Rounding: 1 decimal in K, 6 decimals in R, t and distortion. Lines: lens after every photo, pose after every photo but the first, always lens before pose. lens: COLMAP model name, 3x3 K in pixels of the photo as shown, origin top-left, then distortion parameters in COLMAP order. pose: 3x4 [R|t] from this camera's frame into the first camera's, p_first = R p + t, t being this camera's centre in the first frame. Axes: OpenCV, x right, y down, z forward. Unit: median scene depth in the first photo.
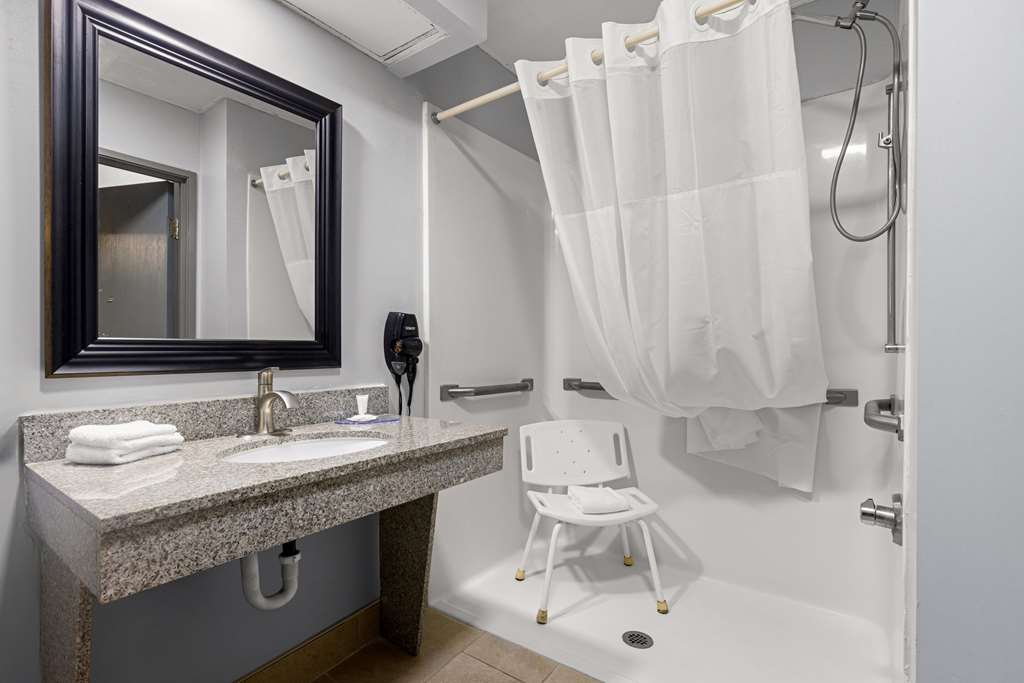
lens RADIAL K [[504.4, 0, 515.6], [0, 504.4, 344.4], [0, 0, 1]] dist [0.003414, -0.000052]
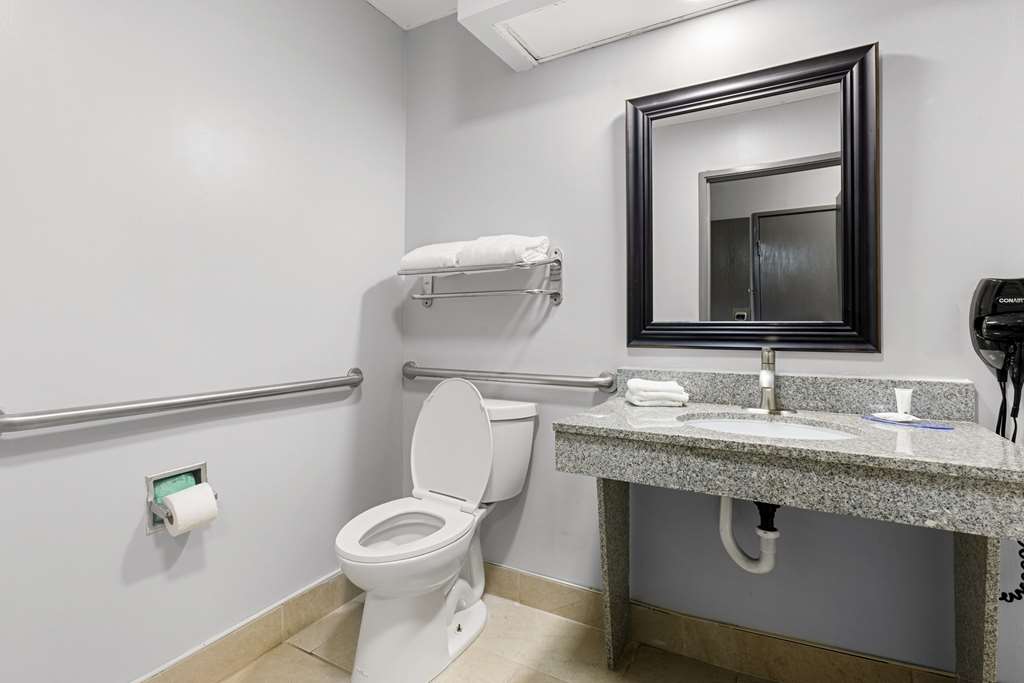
lens RADIAL K [[520.1, 0, 494.1], [0, 520.1, 316.9], [0, 0, 1]] dist [-0.016789, 0.000712]
pose [[0.052089, -0.021035, -0.998421, 0.619138], [0.003544, 0.999776, -0.020879, 0.002381], [0.998636, -0.002451, 0.052152, 0.410217]]
